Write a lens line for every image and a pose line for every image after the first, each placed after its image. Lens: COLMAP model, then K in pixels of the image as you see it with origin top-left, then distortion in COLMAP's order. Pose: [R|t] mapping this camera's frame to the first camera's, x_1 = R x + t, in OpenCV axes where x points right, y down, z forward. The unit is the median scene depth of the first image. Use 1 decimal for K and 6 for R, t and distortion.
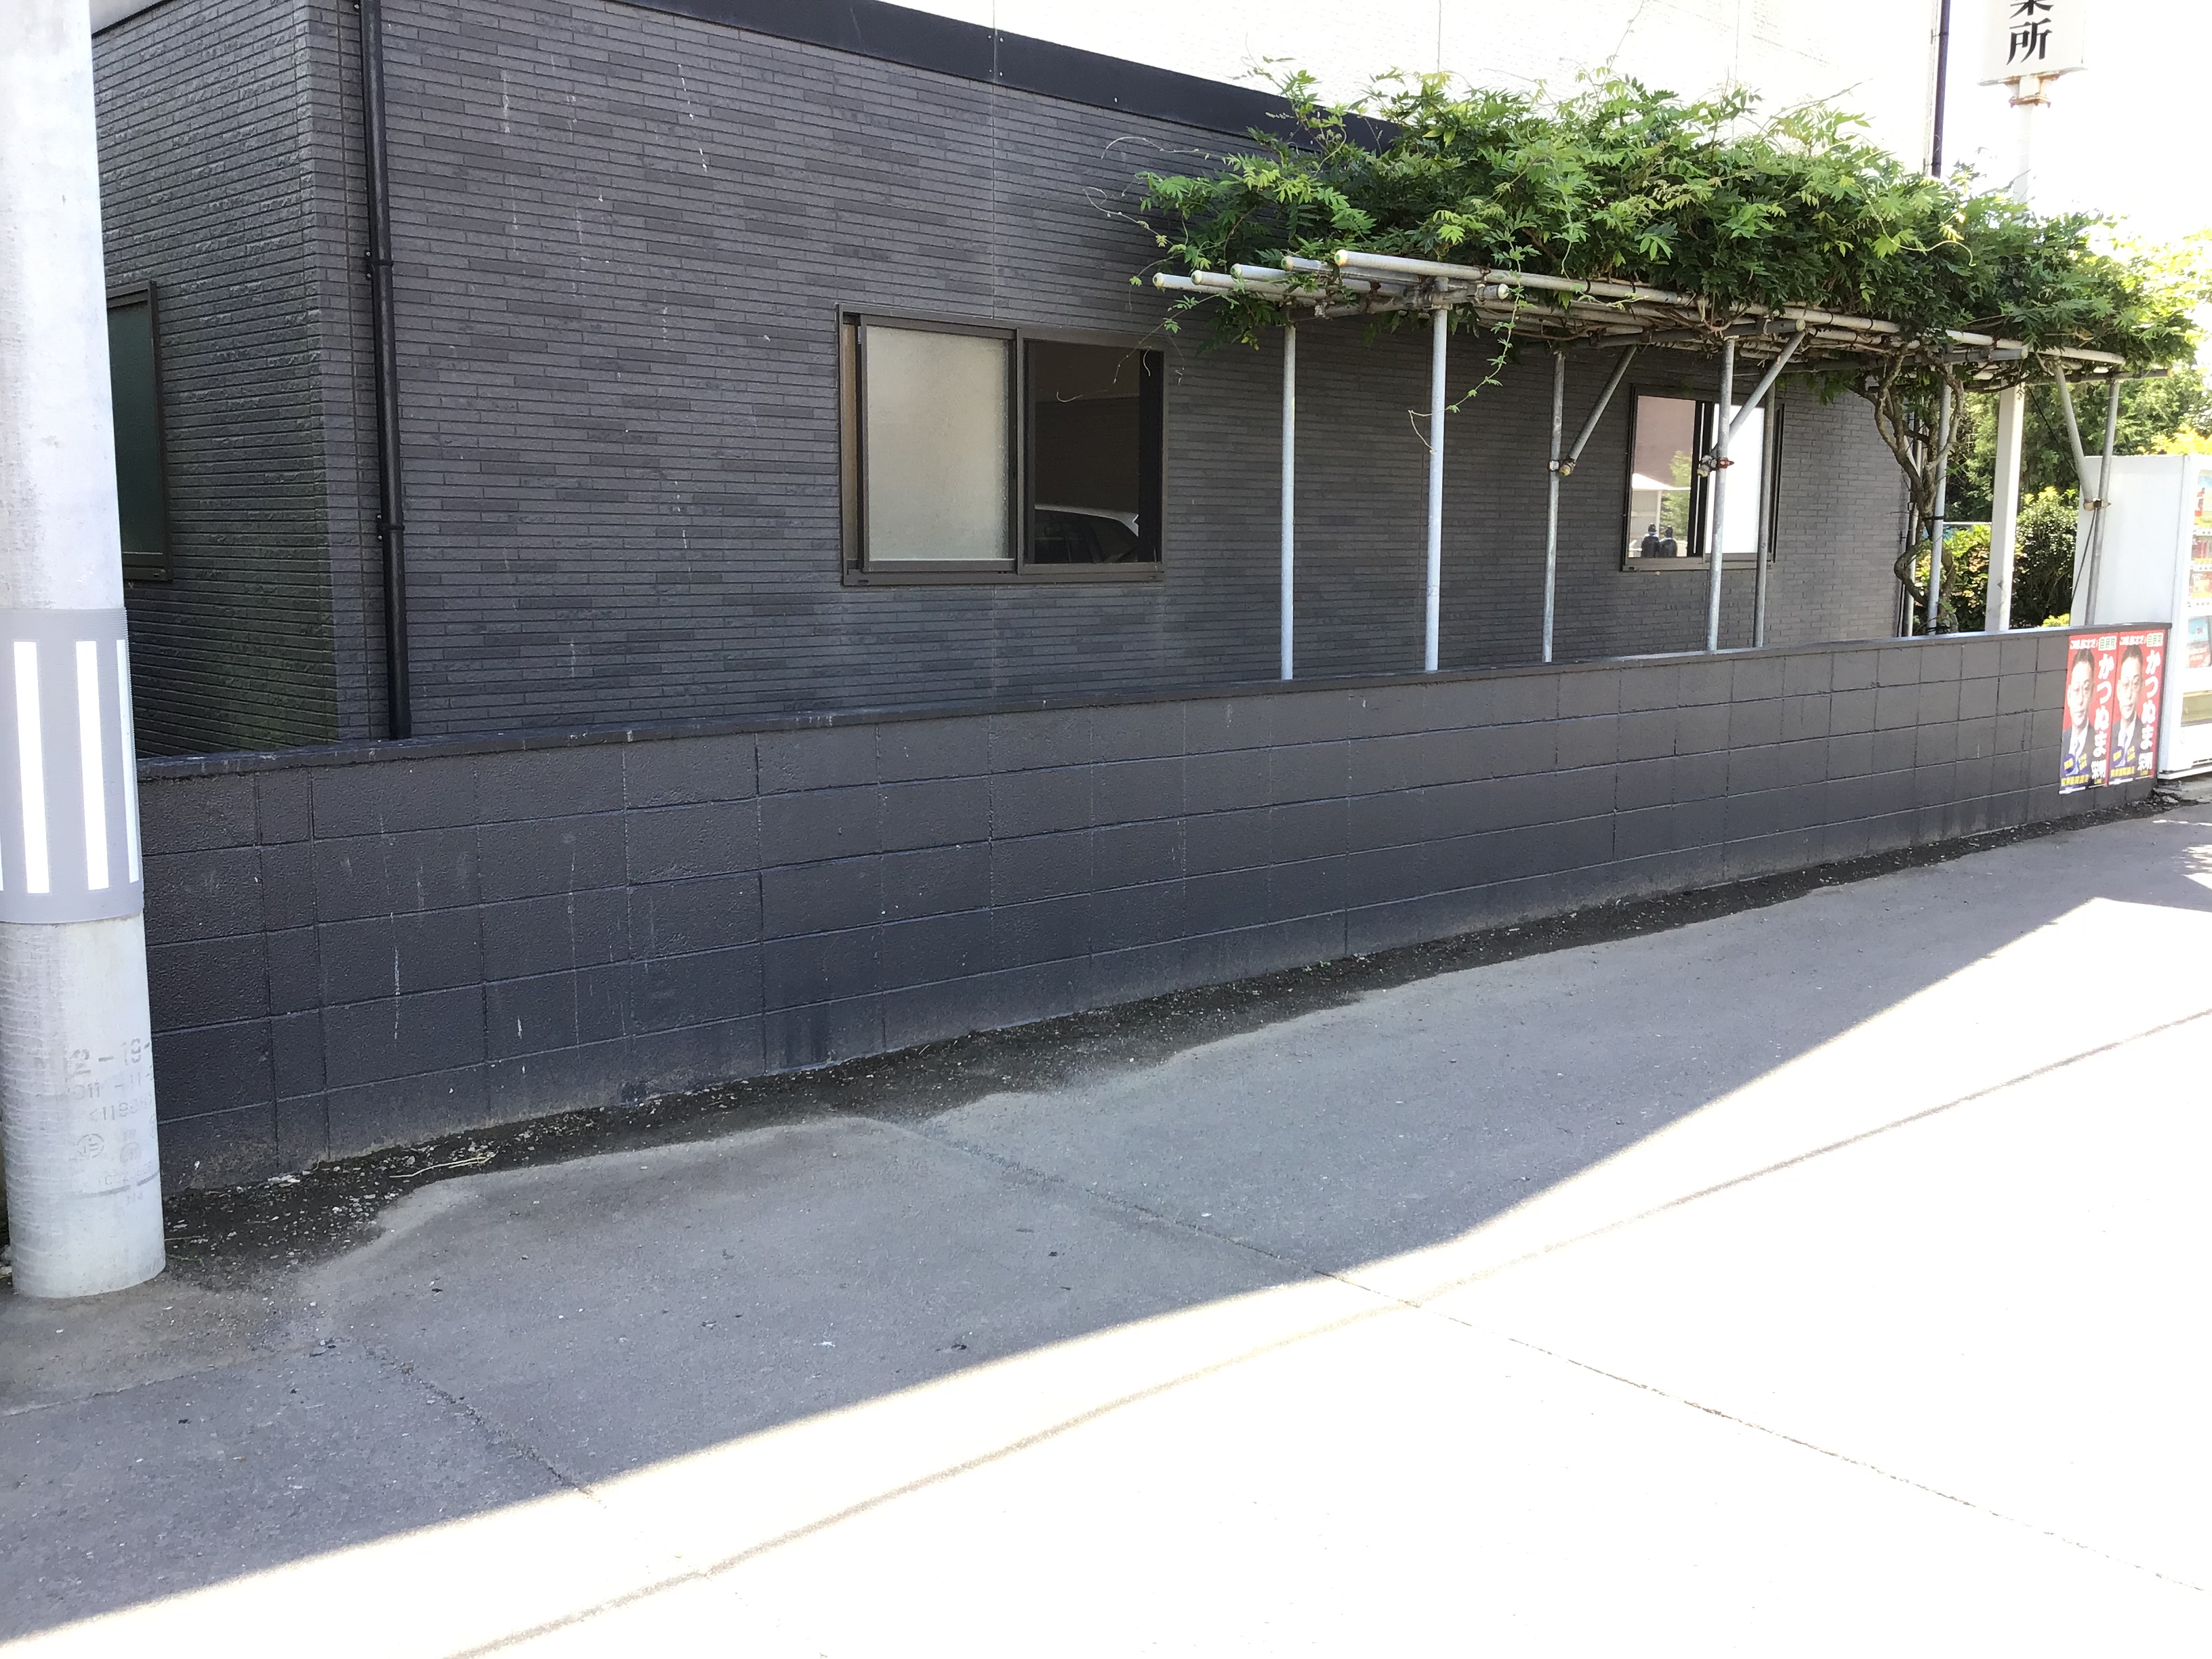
lens RADIAL K [[2034.2, 0, 1106.0], [0, 2034.2, 829.5], [0, 0, 1]] dist [0.080290, -0.127944]
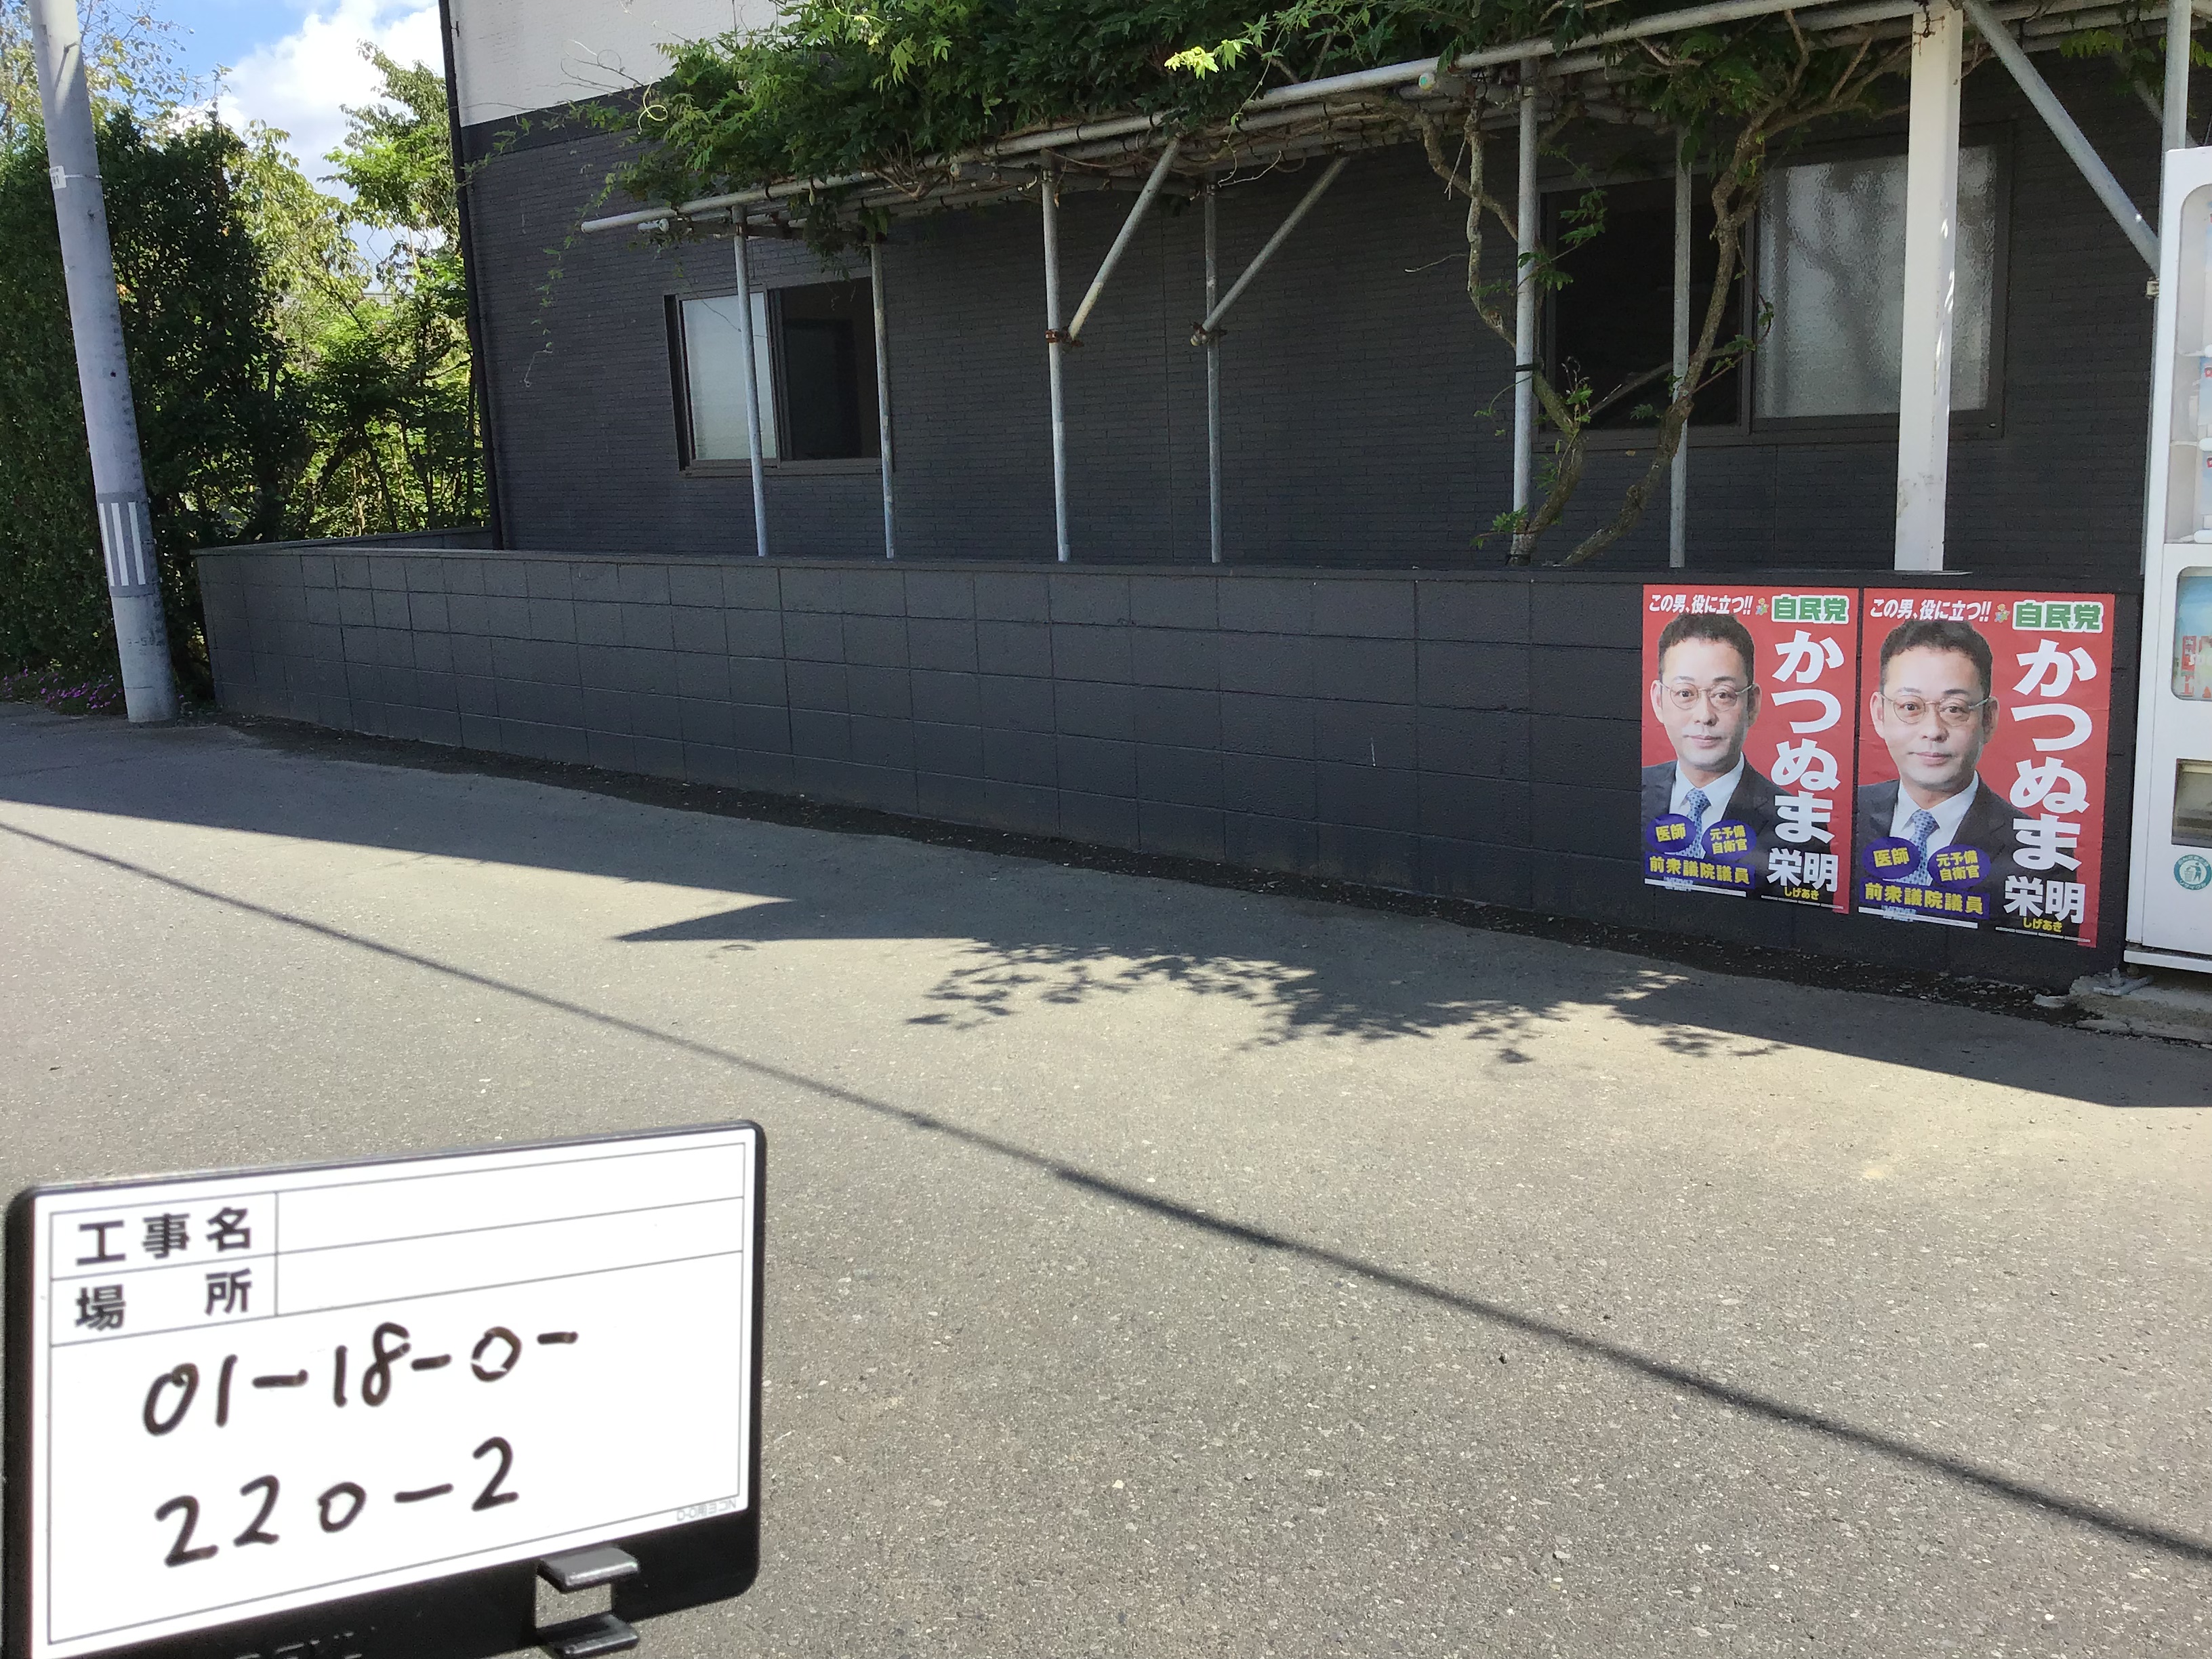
lens RADIAL K [[2034.2, 0, 1106.0], [0, 2034.2, 829.5], [0, 0, 1]] dist [0.080290, -0.127944]
pose [[0.054898, 0.187956, -0.980642, 0.968665], [-0.096129, 0.978556, 0.182175, -0.113338], [0.993854, 0.084267, 0.071789, 0.822098]]
